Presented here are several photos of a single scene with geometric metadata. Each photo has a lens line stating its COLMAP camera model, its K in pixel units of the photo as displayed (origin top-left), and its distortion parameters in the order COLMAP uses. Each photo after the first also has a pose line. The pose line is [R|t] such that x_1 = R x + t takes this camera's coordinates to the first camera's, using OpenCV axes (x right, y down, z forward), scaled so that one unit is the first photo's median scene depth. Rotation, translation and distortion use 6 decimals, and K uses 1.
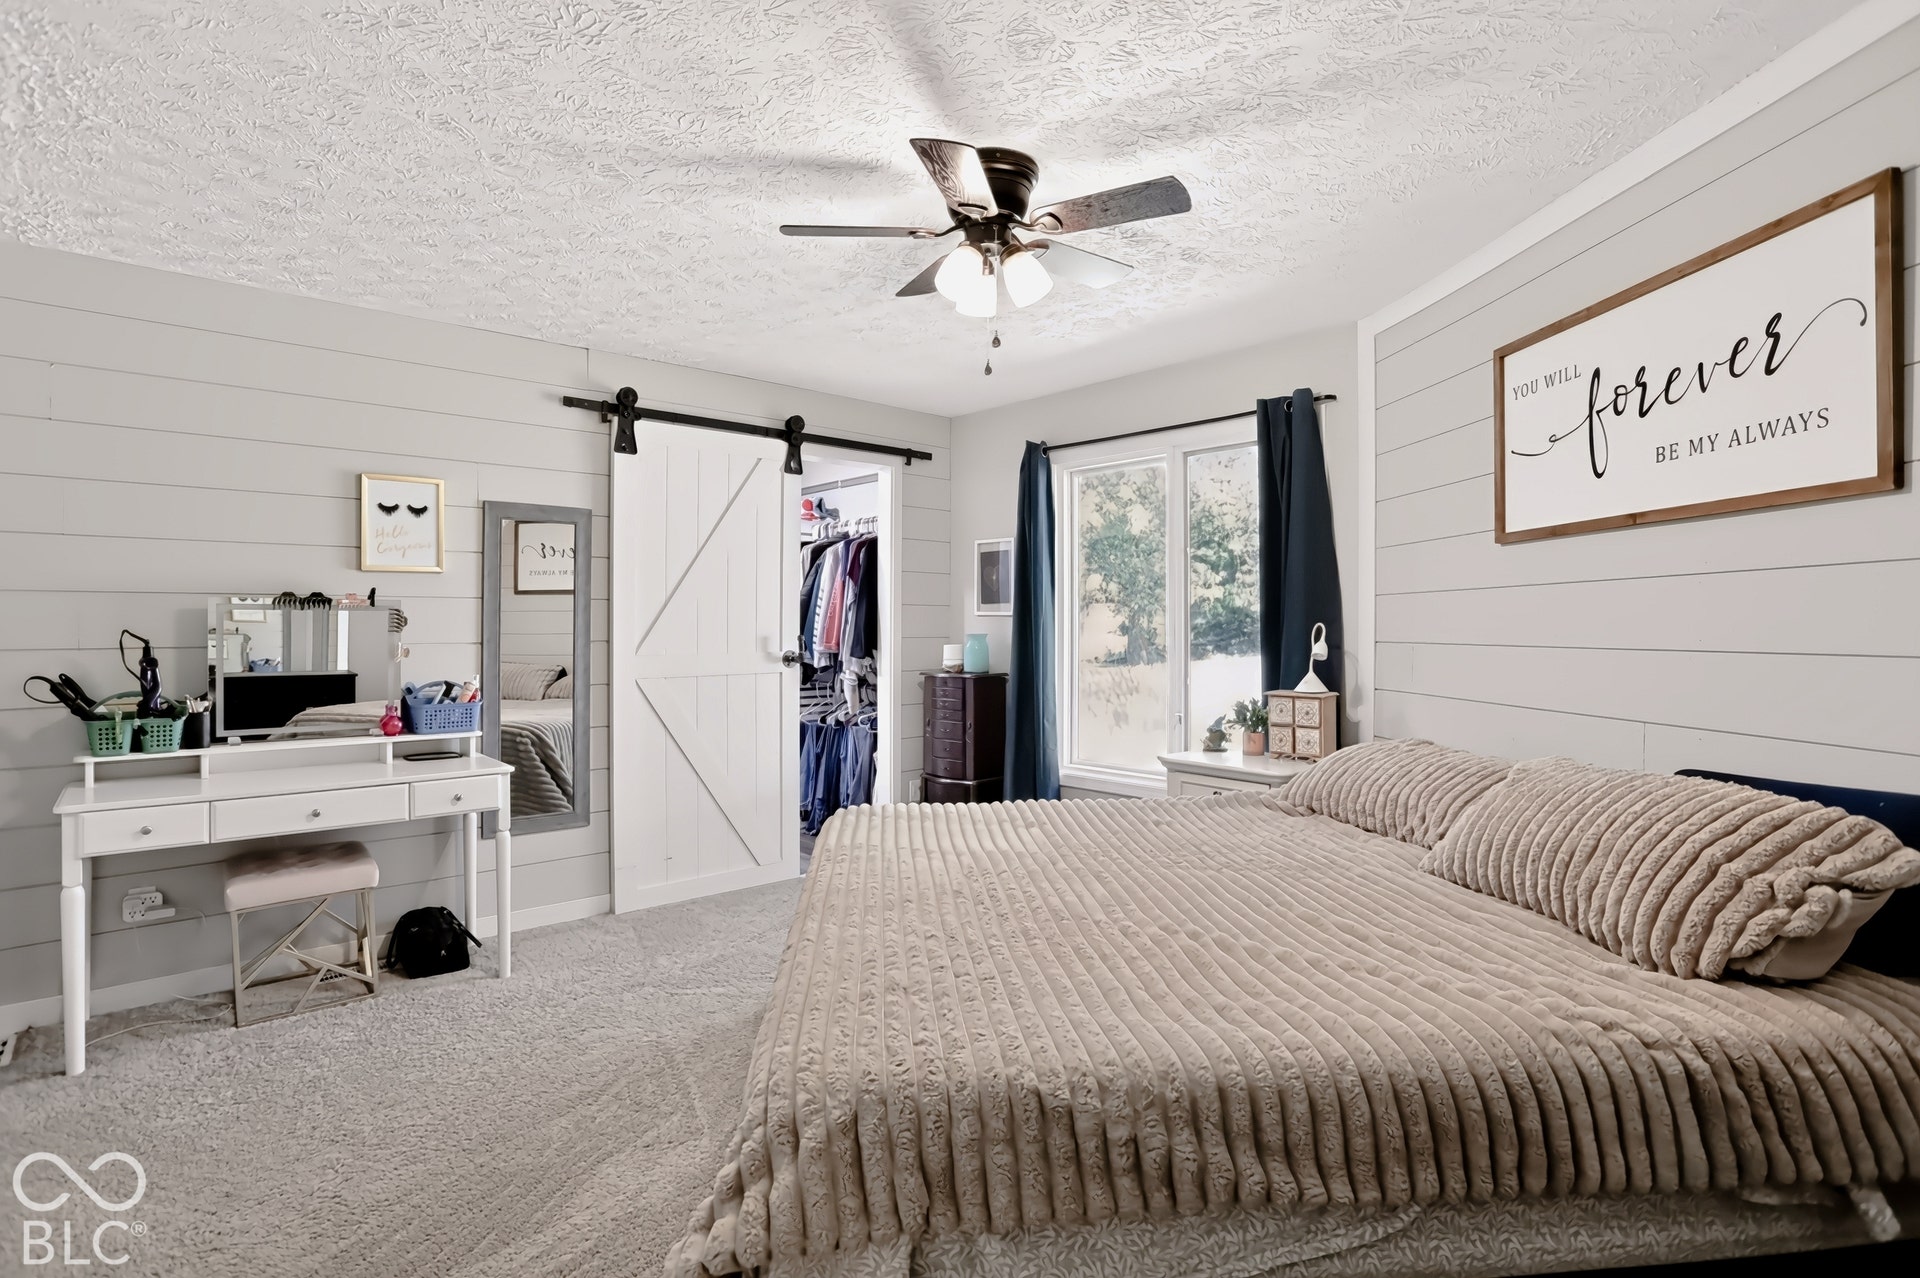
lens RADIAL K [[940.7, 0, 965.6], [0, 940.7, 611.1], [0, 0, 1]] dist [-0.081298, 0.044381]
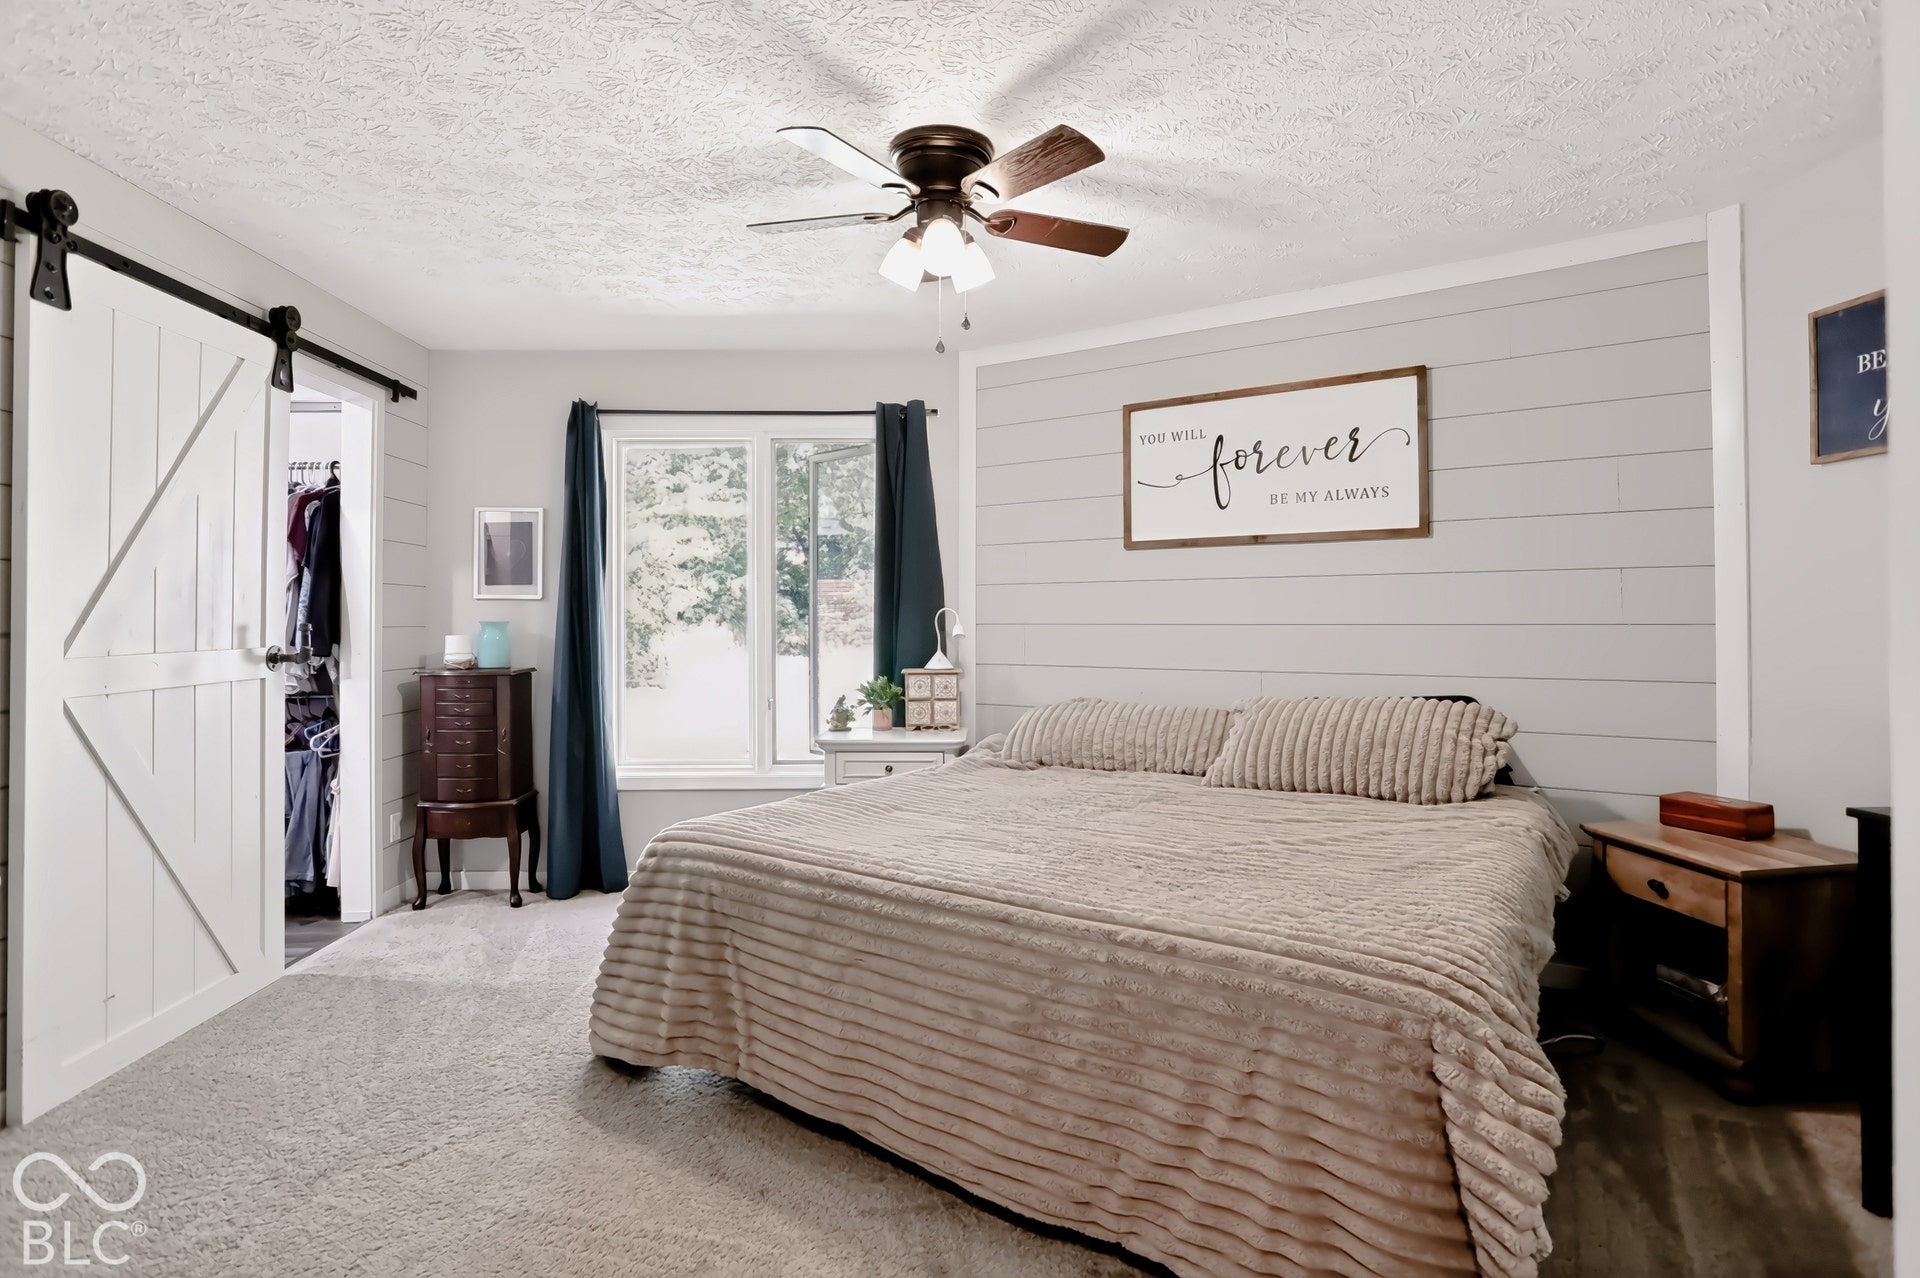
lens RADIAL K [[940.7, 0, 965.6], [0, 940.7, 611.1], [0, 0, 1]] dist [-0.081298, 0.044381]
pose [[0.633227, 0.001077, 0.773965, -0.495747], [-0.008737, 0.999945, 0.005757, 0.009038], [-0.773917, -0.010407, 0.633202, 0.242573]]
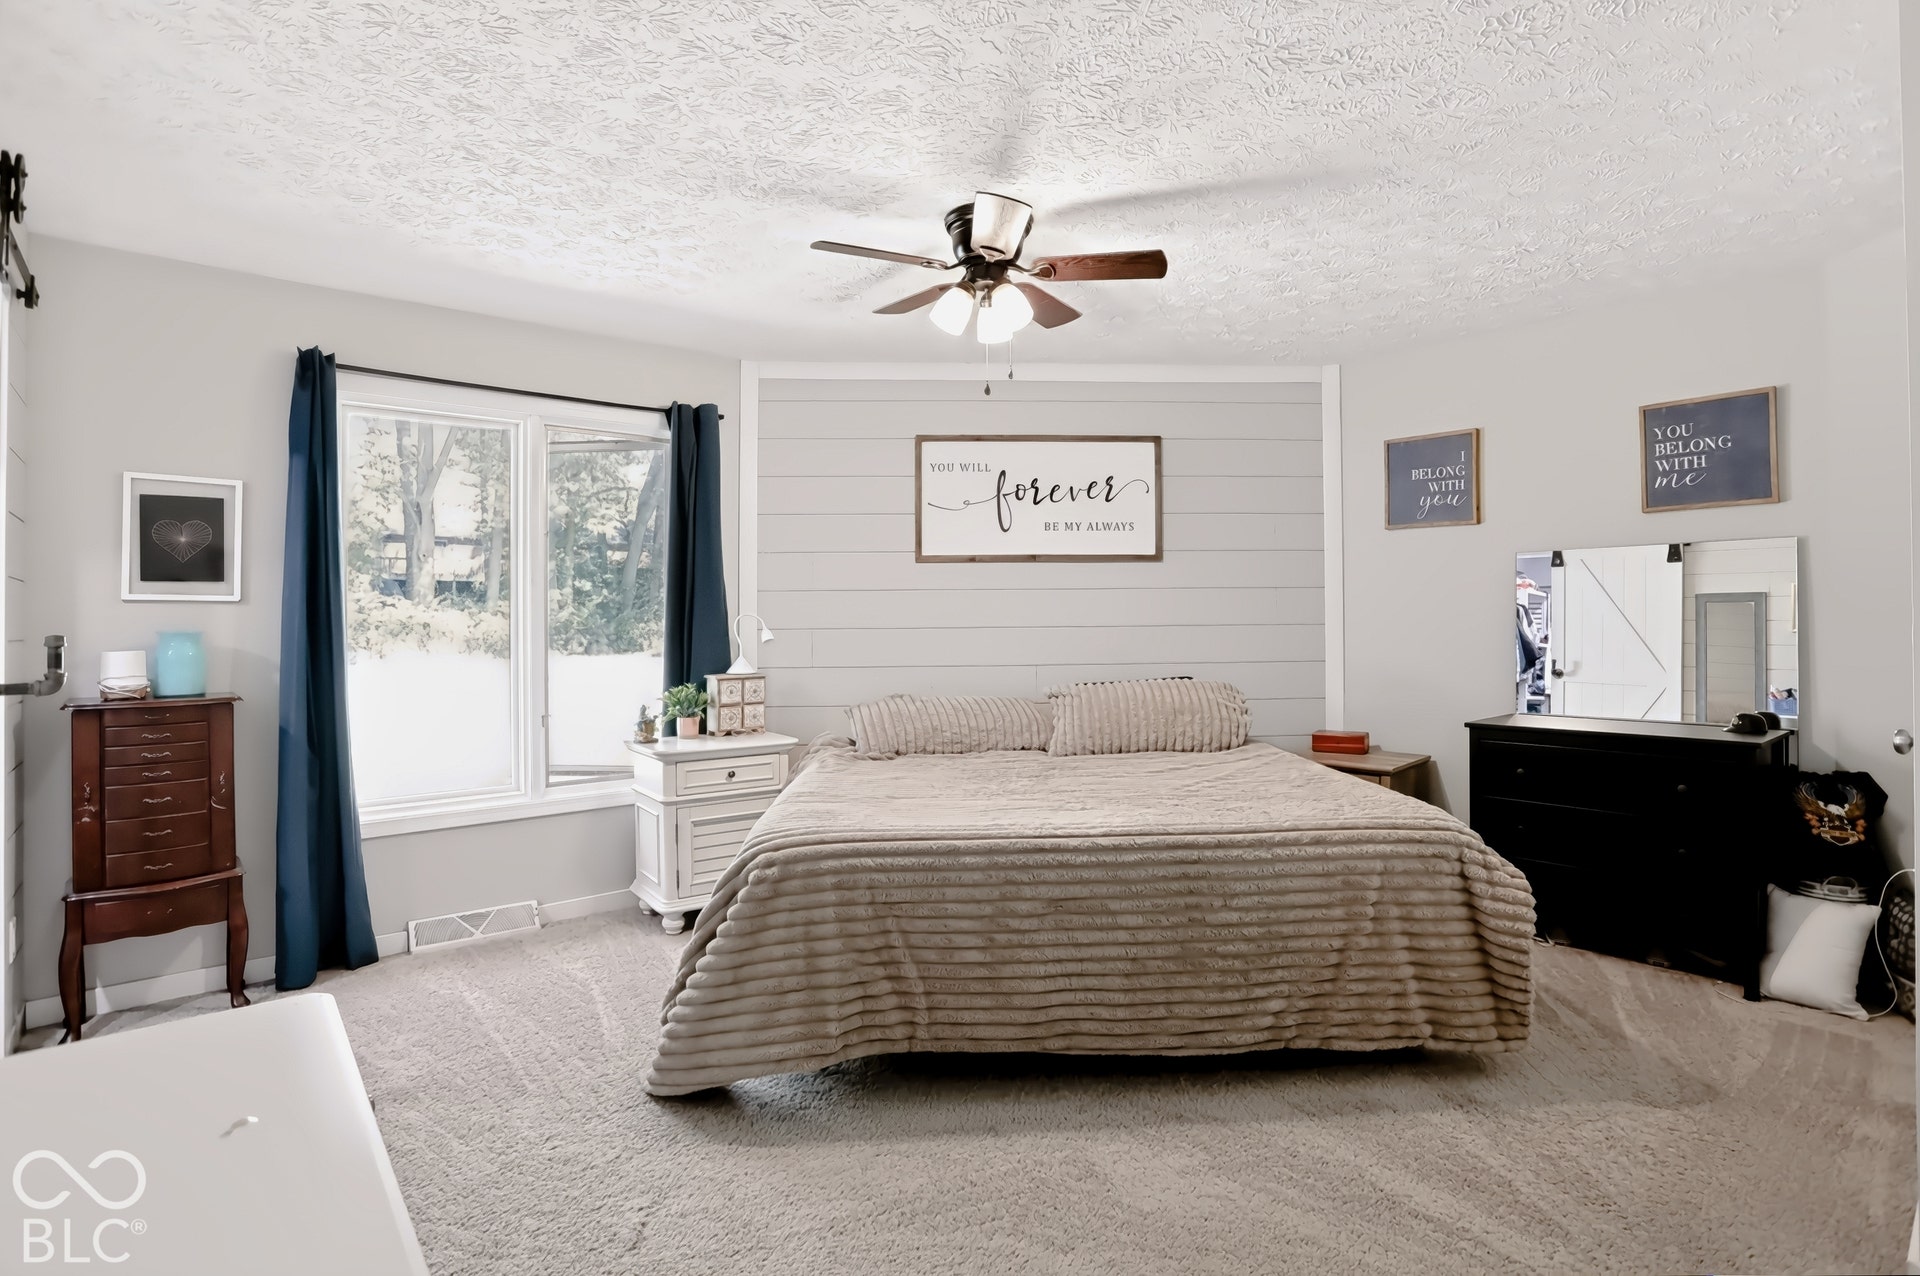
lens RADIAL K [[940.9, 0, 978.9], [0, 940.9, 609.7], [0, 0, 1]] dist [-0.069706, 0.030659]
pose [[0.036661, 0.007207, 0.999302, -0.768889], [-0.009720, 0.999929, -0.006855, 0.012815], [-0.999280, -0.009462, 0.036728, 0.657859]]
